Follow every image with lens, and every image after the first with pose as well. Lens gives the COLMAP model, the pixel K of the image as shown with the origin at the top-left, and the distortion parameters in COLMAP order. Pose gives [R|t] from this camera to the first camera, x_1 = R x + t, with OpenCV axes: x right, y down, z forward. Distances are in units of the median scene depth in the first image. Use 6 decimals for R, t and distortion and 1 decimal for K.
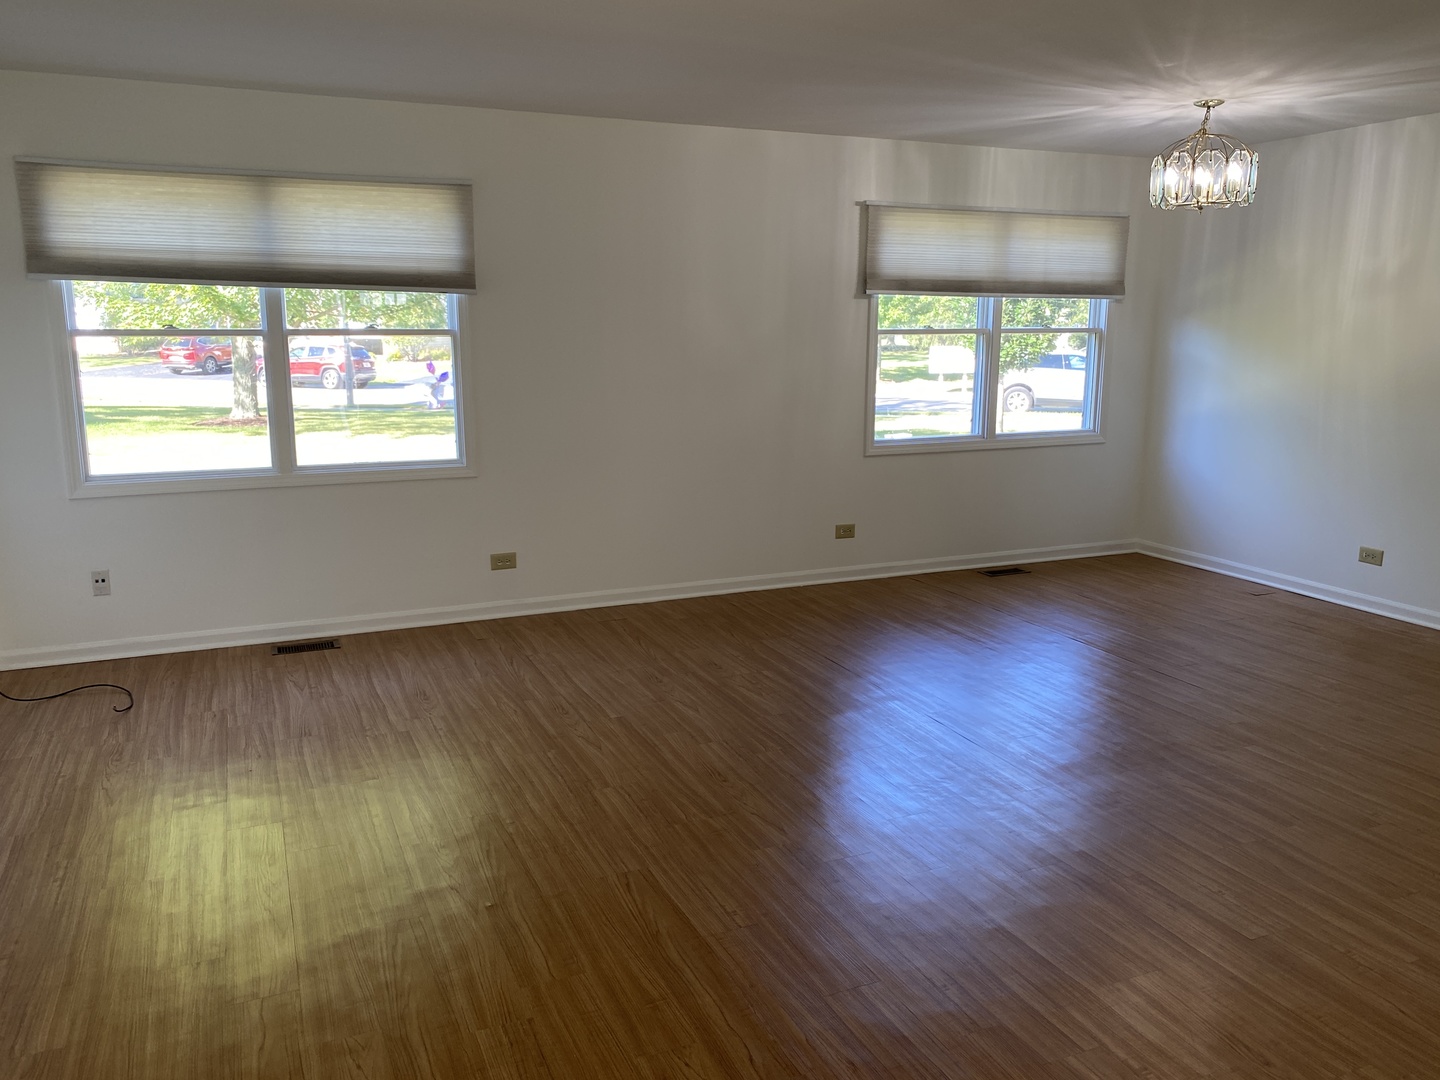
lens RADIAL K [[1101.2, 0, 721.0], [0, 1101.2, 535.0], [0, 0, 1]] dist [0.051307, -0.045451]
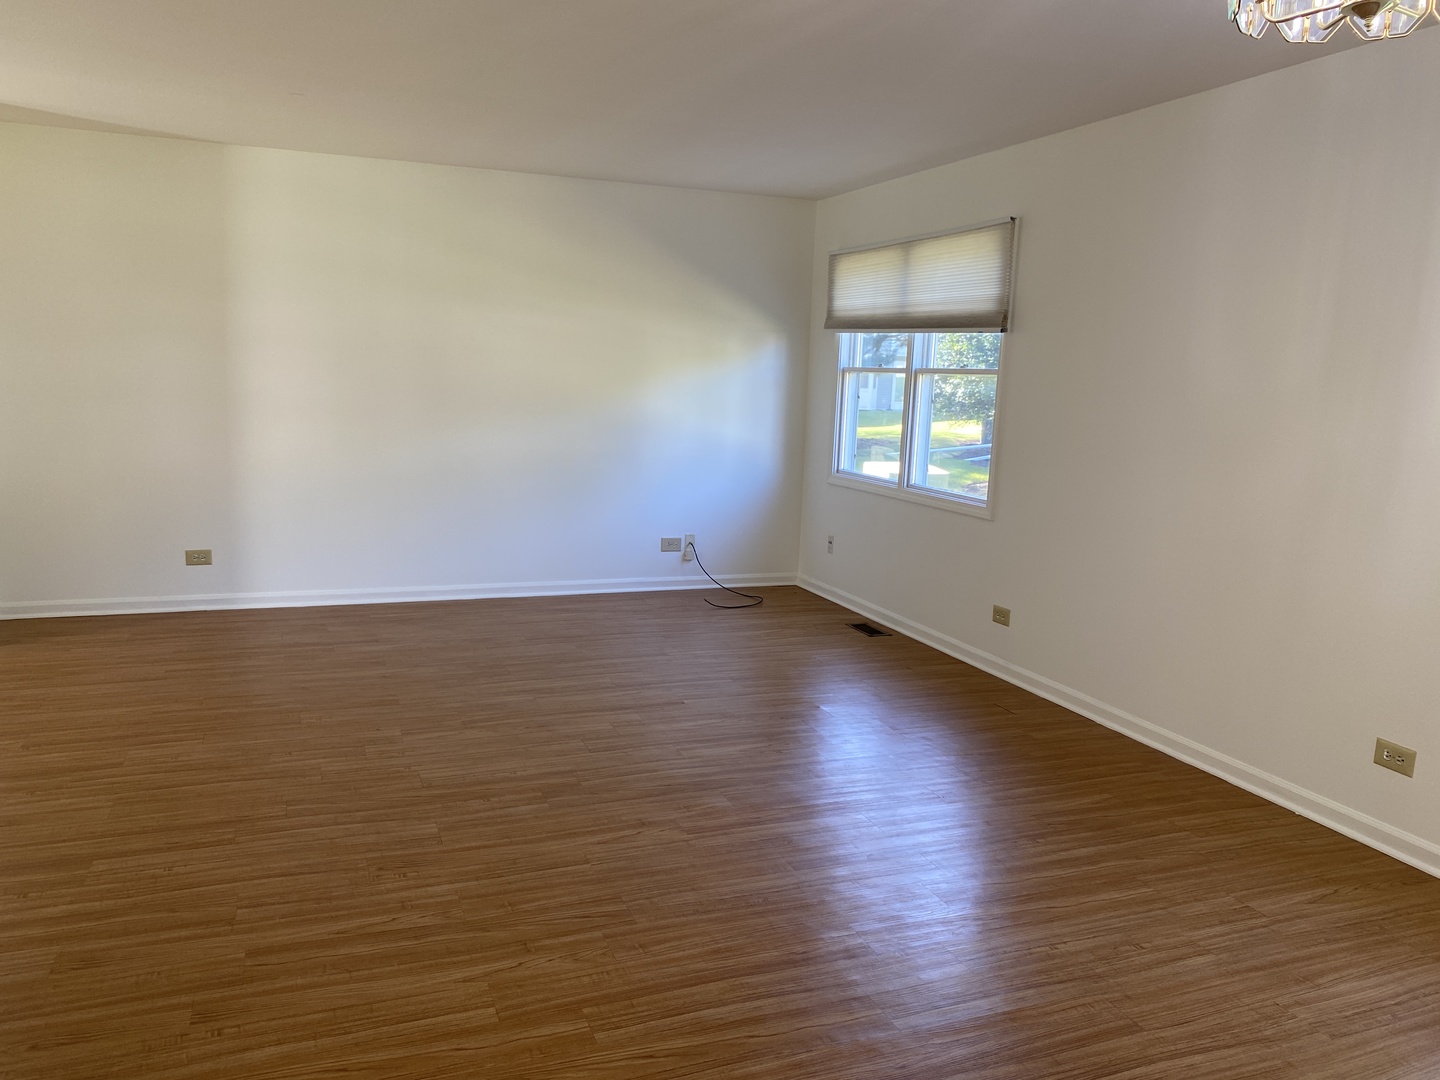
lens RADIAL K [[1101.2, 0, 704.7], [0, 1101.2, 540.9], [0, 0, 1]] dist [0.051307, -0.045451]
pose [[-0.044335, 0.154828, -0.986946, 0.870463], [-0.229755, 0.959856, 0.160899, -0.155015], [0.972238, 0.233889, -0.006982, 0.888713]]
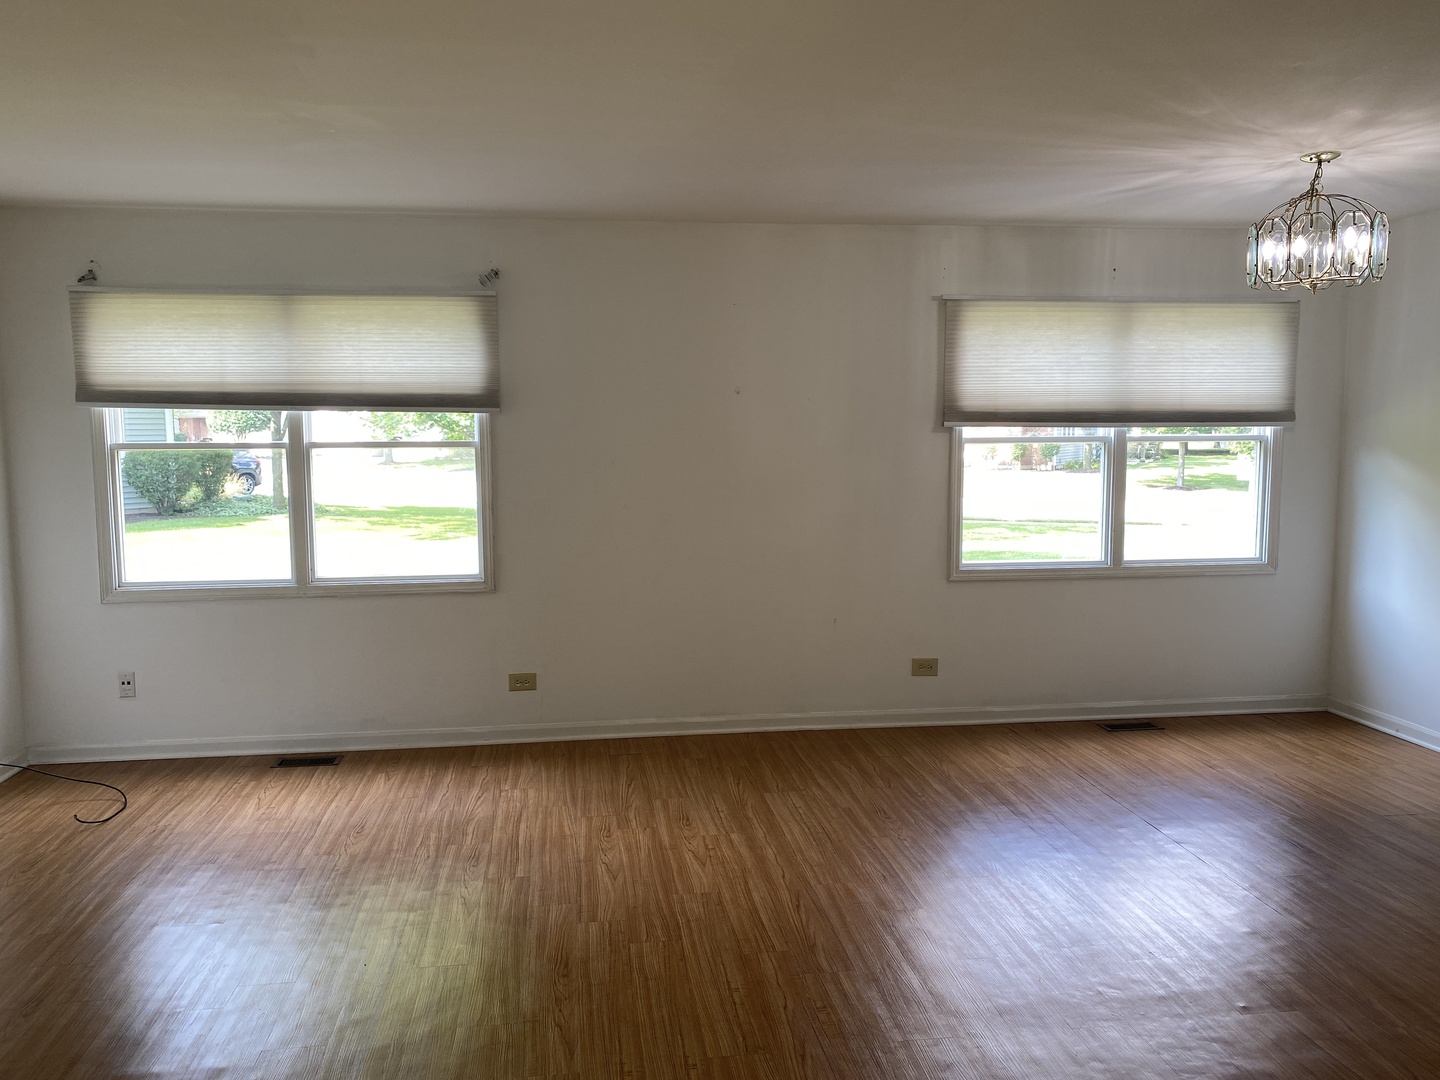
lens RADIAL K [[1101.2, 0, 713.5], [0, 1101.2, 534.3], [0, 0, 1]] dist [0.051307, -0.045451]
pose [[0.960022, 0.020269, -0.279190, 0.262798], [-0.046112, 0.995201, -0.086310, -0.033496], [0.276101, 0.095734, 0.956349, 0.153788]]
